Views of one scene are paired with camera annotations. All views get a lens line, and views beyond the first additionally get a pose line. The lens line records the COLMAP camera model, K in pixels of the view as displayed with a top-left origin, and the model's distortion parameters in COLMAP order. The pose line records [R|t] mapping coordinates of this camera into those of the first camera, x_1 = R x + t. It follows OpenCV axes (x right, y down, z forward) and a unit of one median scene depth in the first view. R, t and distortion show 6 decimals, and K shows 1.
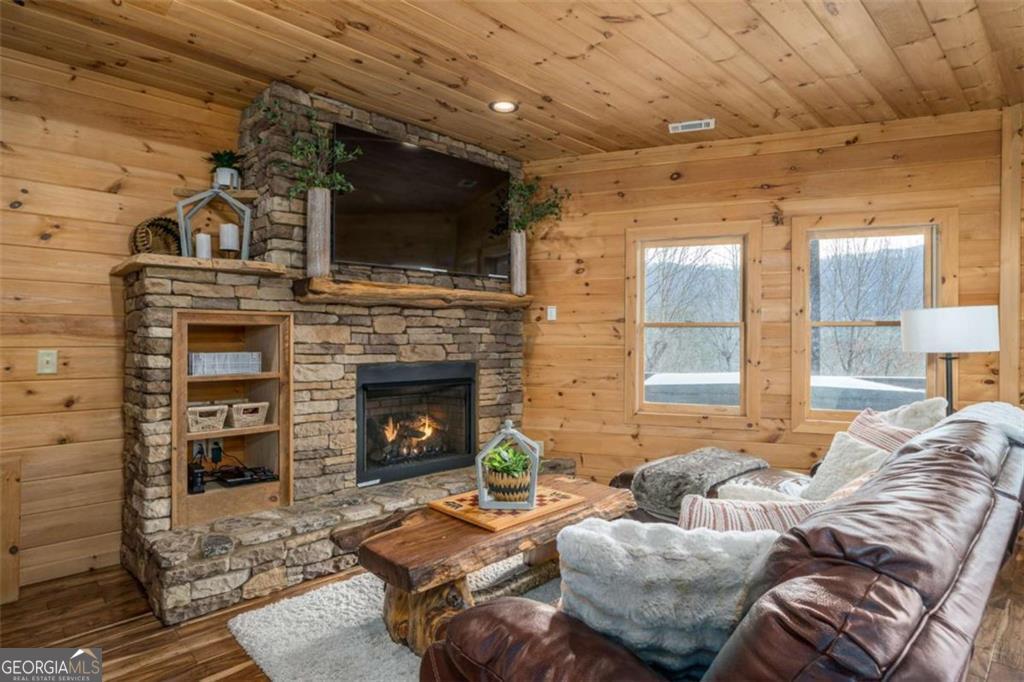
lens RADIAL K [[540.0, 0, 514.1], [0, 540.0, 334.5], [0, 0, 1]] dist [0.000228, 0.000099]
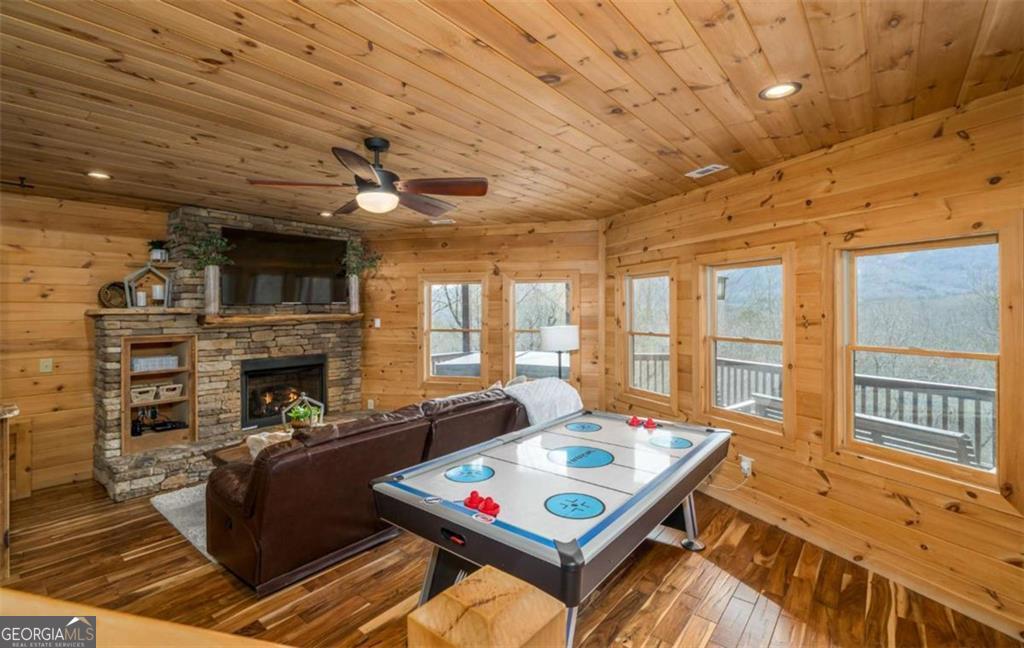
lens RADIAL K [[448.8, 0, 513.4], [0, 448.8, 306.0], [0, 0, 1]] dist [-0.001150, 0.000030]
pose [[0.994004, -0.006810, 0.109135, 0.468427], [0.006762, 0.999977, 0.000808, -0.125747], [-0.109138, -0.000065, 0.994027, -0.588181]]
